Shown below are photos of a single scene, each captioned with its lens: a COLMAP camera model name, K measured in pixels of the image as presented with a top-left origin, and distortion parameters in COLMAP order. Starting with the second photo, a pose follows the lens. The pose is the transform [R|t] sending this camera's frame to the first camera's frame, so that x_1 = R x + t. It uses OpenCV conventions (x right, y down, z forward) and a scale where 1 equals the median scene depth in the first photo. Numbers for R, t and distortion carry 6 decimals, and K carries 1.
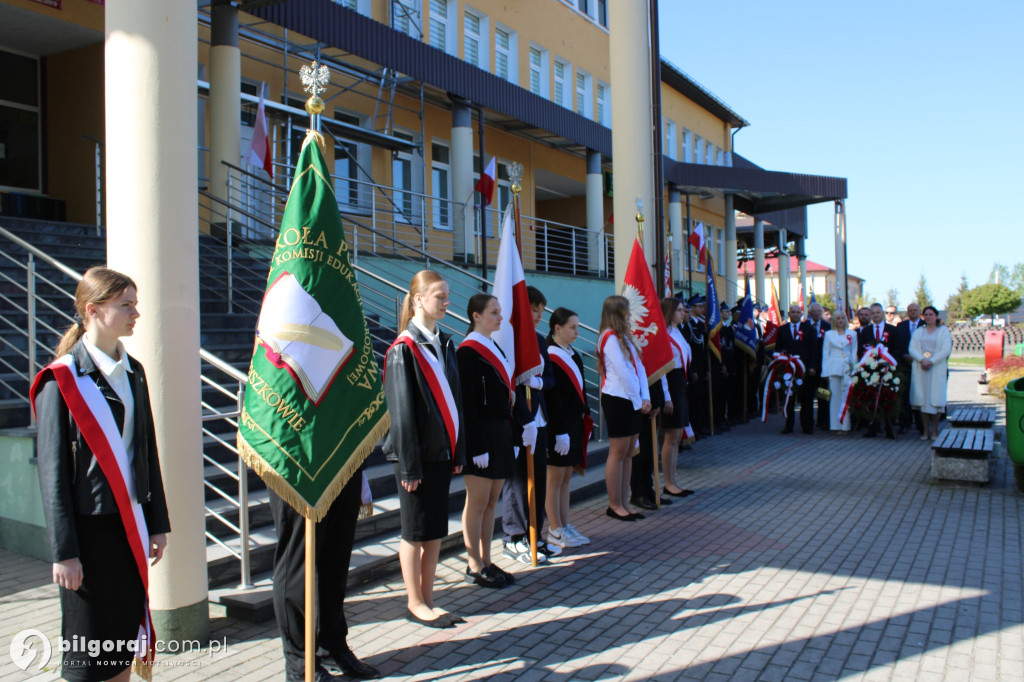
lens RADIAL K [[994.0, 0, 512.0], [0, 994.0, 341.0], [0, 0, 1]] dist [-0.148815, 0.200578]
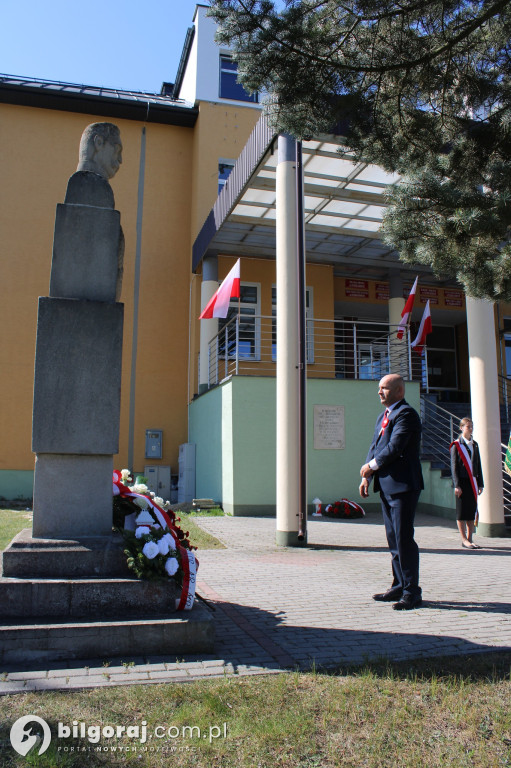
lens RADIAL K [[634.9, 0, 255.5], [0, 634.9, 384.0], [0, 0, 1]] dist [-0.089058, 0.006185]
pose [[0.720379, -0.056691, -0.691260, 0.718166], [-0.043829, 0.990941, -0.126943, 0.146429], [0.692194, 0.121744, 0.711369, -1.398390]]
